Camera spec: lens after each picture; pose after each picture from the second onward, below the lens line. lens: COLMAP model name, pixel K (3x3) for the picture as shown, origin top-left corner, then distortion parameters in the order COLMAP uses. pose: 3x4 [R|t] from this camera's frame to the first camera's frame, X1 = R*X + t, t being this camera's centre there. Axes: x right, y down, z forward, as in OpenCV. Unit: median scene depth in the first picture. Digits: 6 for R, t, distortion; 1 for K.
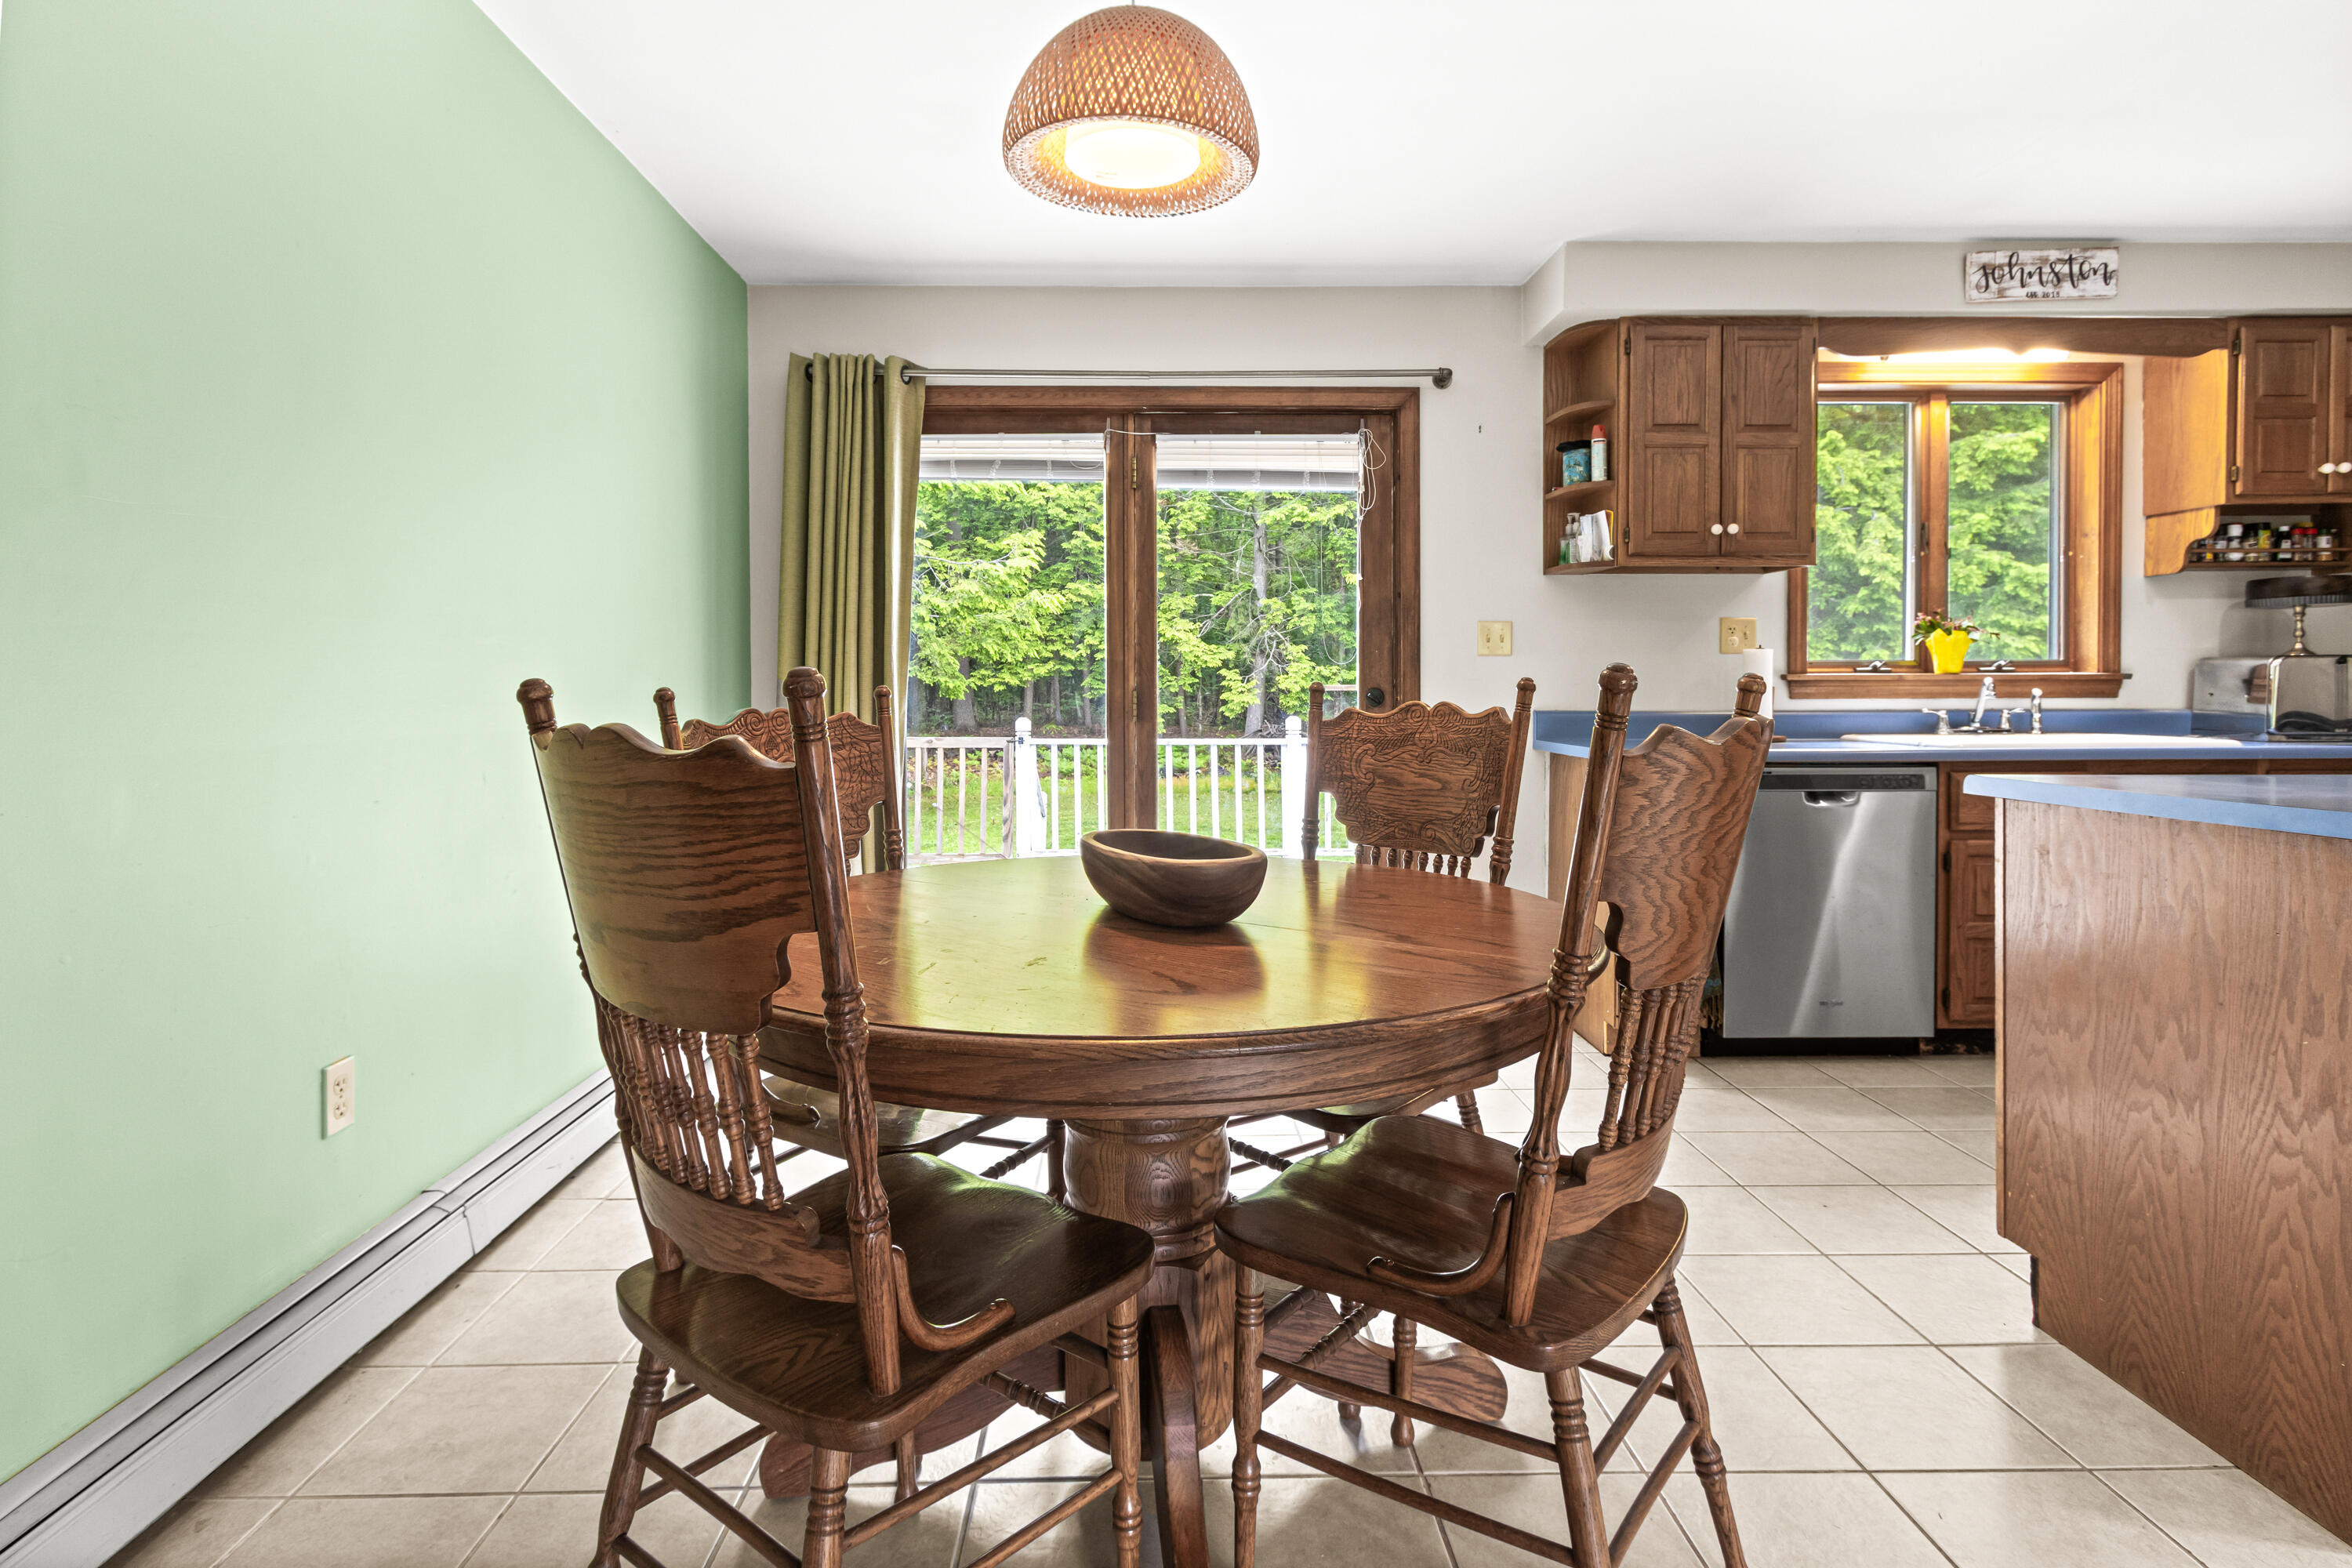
lens RADIAL K [[1166.9, 0, 1155.1], [0, 1166.9, 700.8], [0, 0, 1]] dist [0.002480, 0.000449]
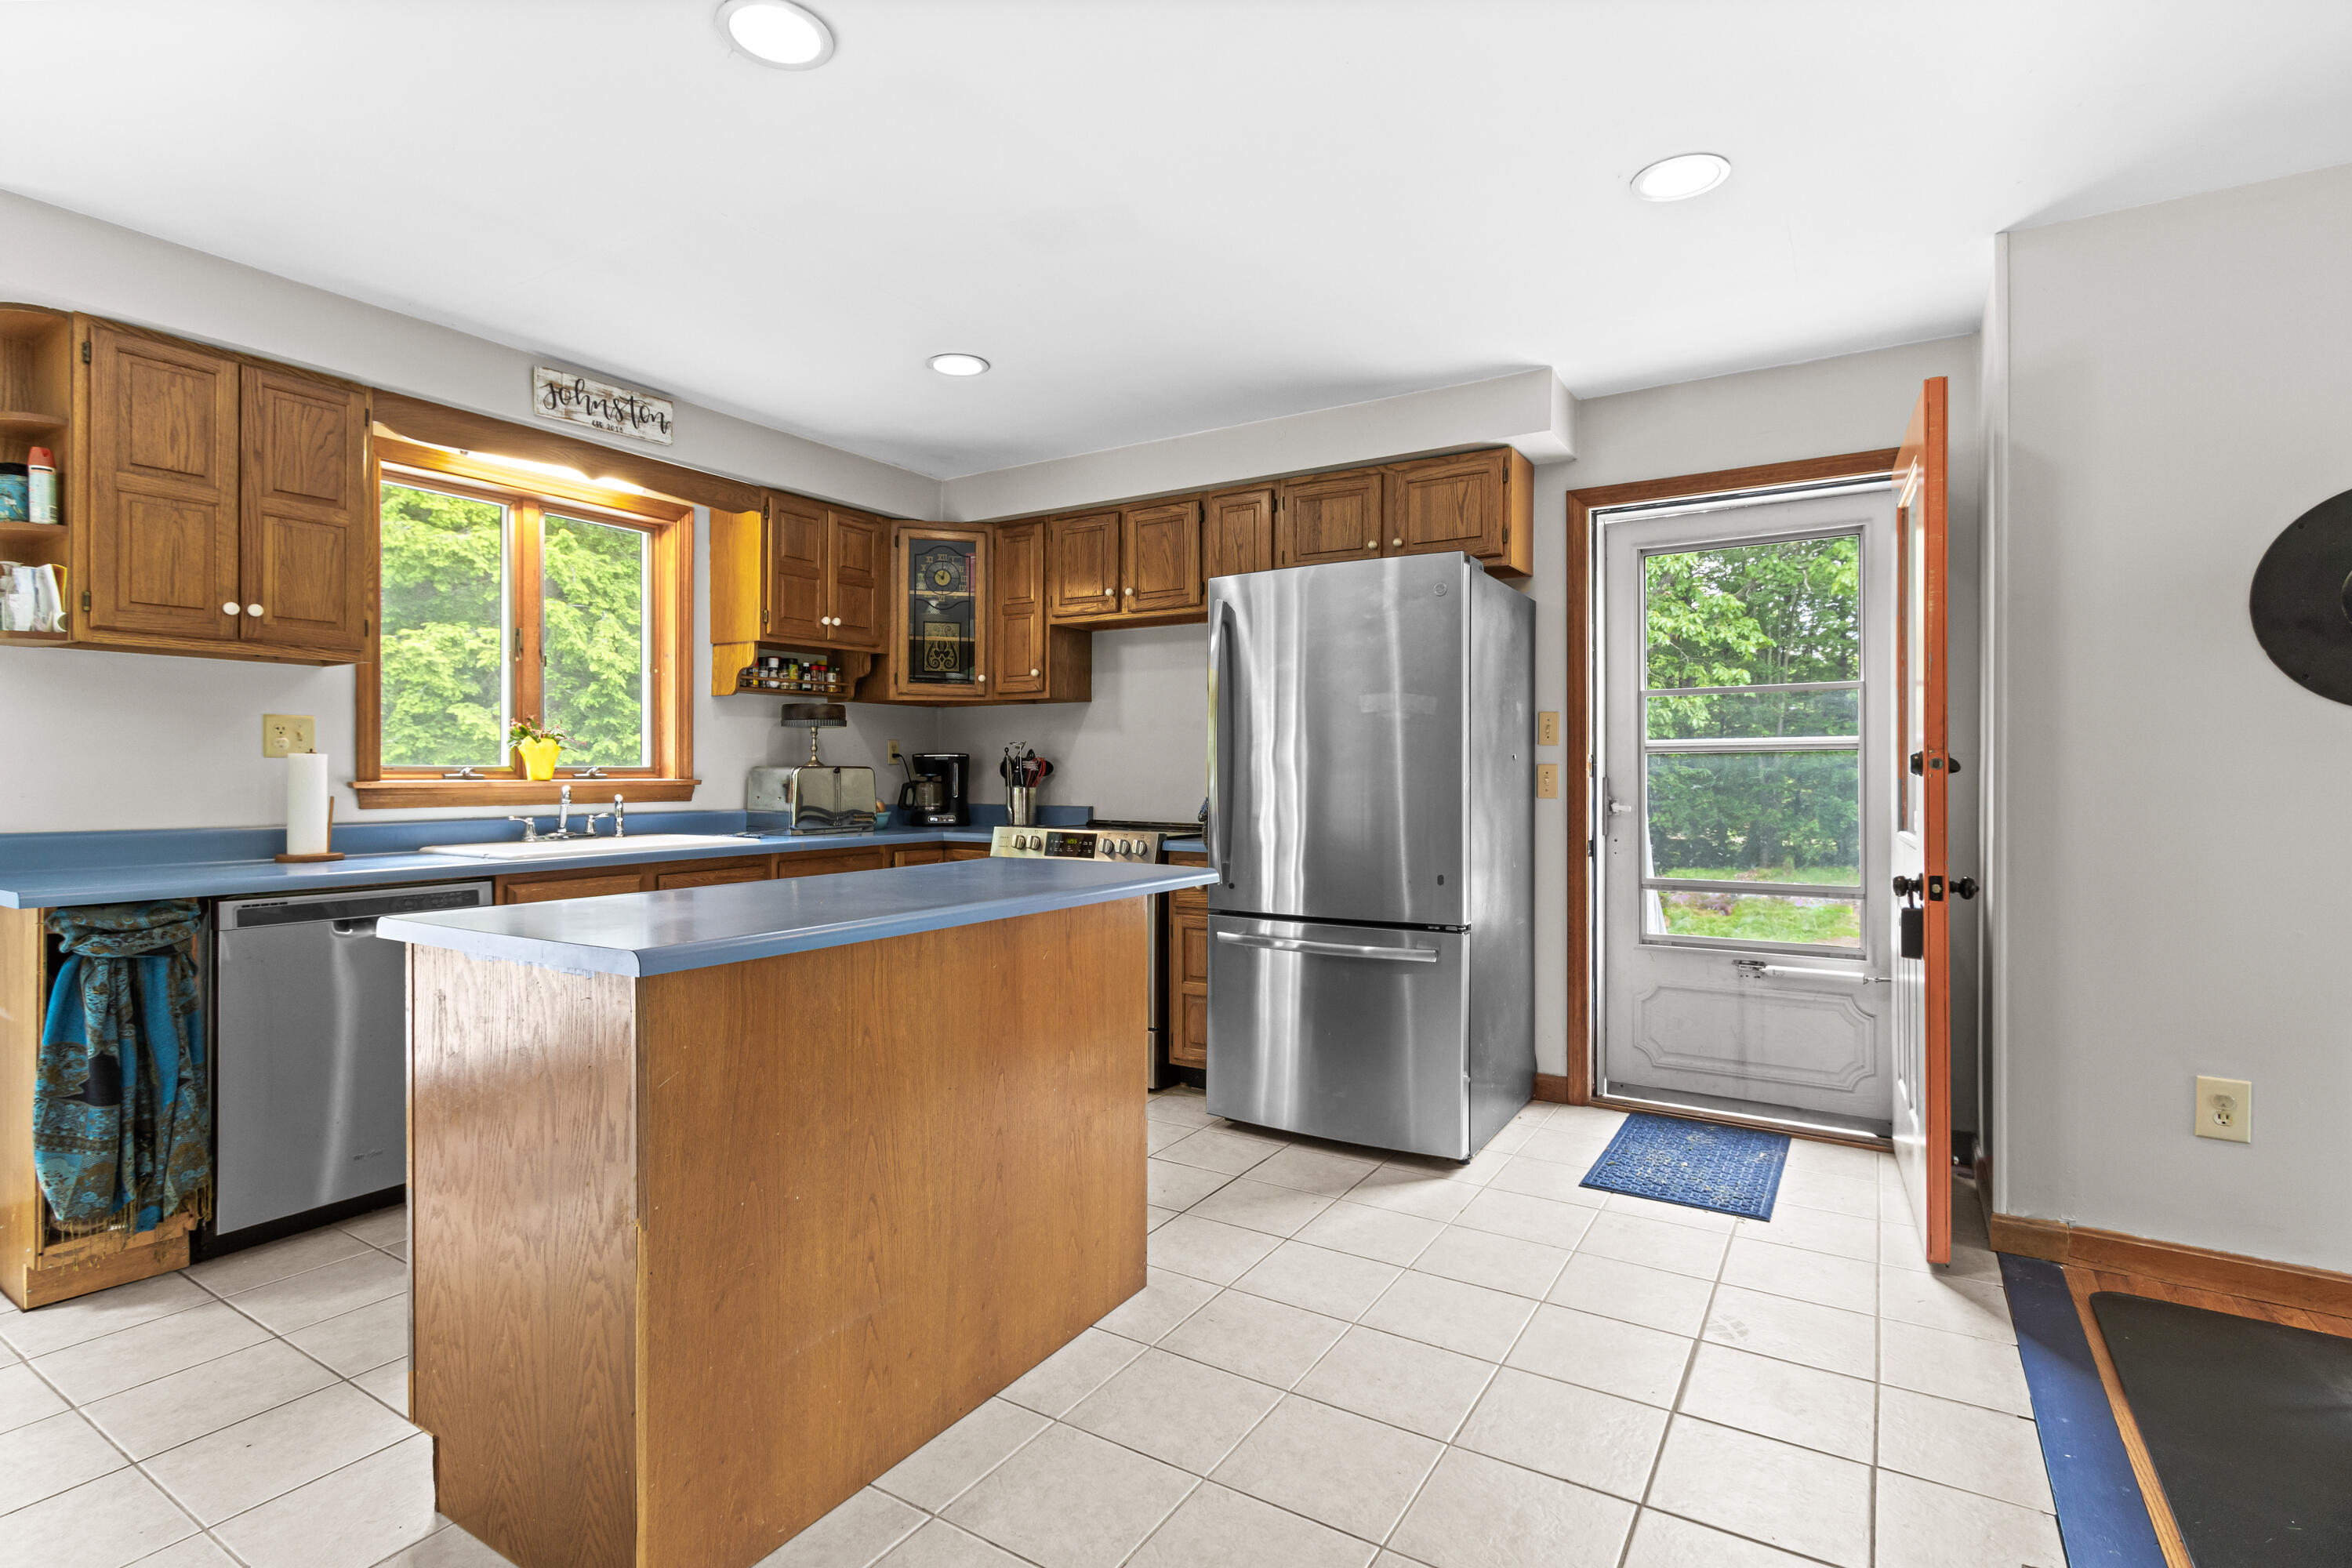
lens RADIAL K [[1125.6, 0, 1172.6], [0, 1125.6, 771.2], [0, 0, 1]] dist [0.001212, 0.000631]
pose [[0.545225, 0.003416, 0.838283, 0.165887], [0.006395, 0.999946, -0.008233, -0.019966], [-0.838265, 0.009850, 0.545174, 0.011585]]
